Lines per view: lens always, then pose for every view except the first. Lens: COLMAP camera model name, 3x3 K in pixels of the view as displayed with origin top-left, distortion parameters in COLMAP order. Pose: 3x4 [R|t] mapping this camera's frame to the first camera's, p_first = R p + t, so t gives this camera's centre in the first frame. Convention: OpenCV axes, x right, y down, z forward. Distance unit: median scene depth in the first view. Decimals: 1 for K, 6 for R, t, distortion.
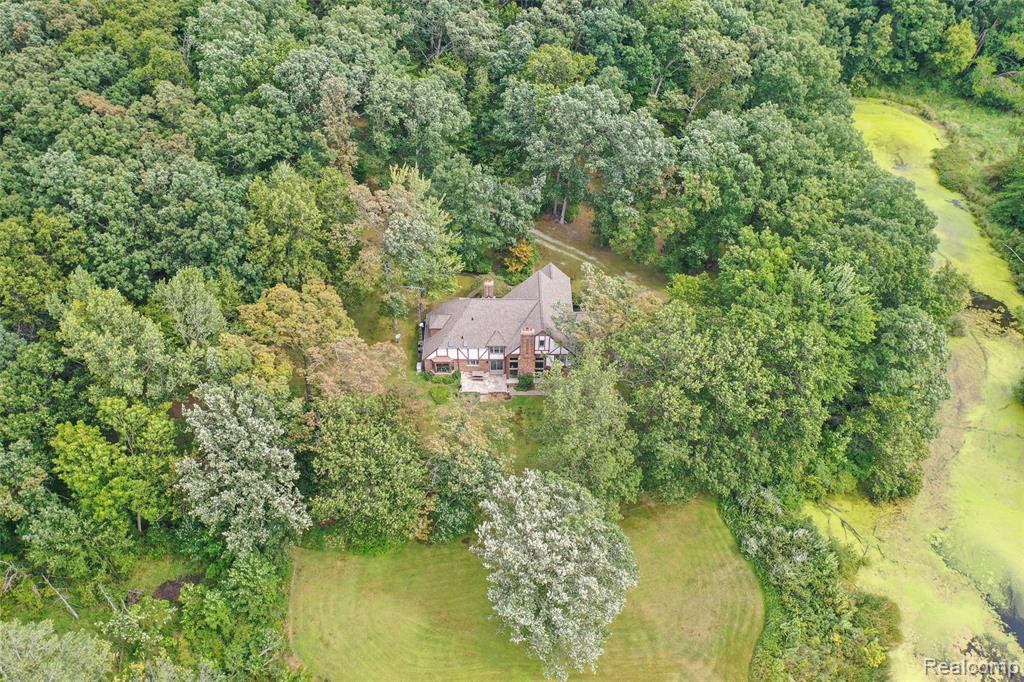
lens RADIAL K [[810.2, 0, 507.1], [0, 810.2, 344.4], [0, 0, 1]] dist [-0.001490, 0.012190]
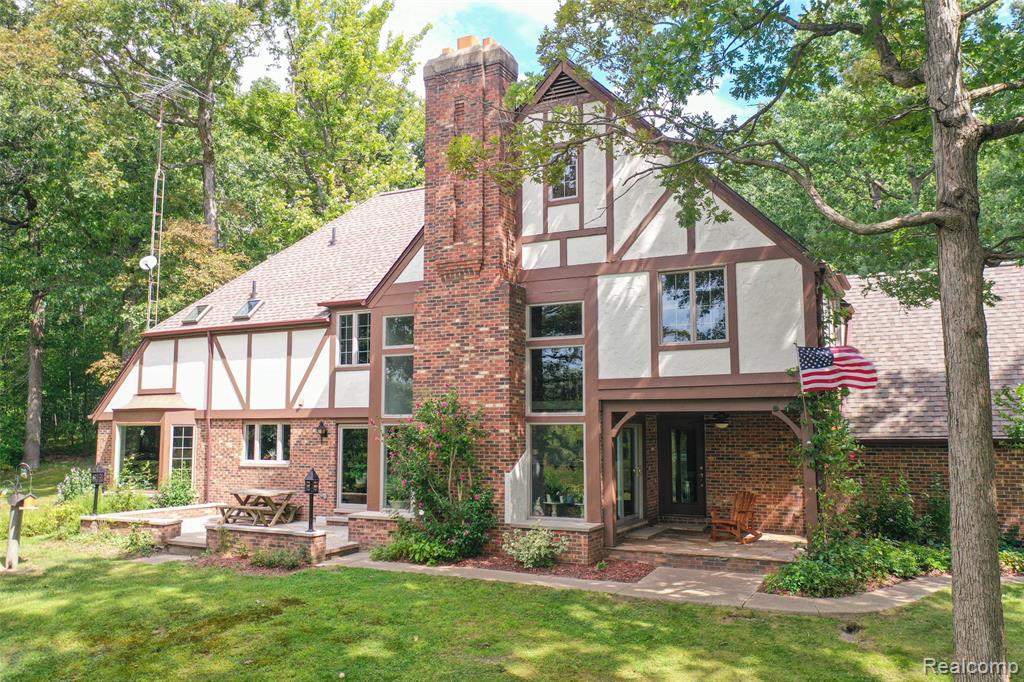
lens RADIAL K [[810.2, 0, 507.1], [0, 810.2, 344.4], [0, 0, 1]] dist [-0.001490, 0.012190]
pose [[0.889086, -0.056425, -0.454249, 0.092864], [-0.312577, 0.650129, -0.692552, 0.117809], [0.334398, 0.757726, 0.560383, 0.861467]]
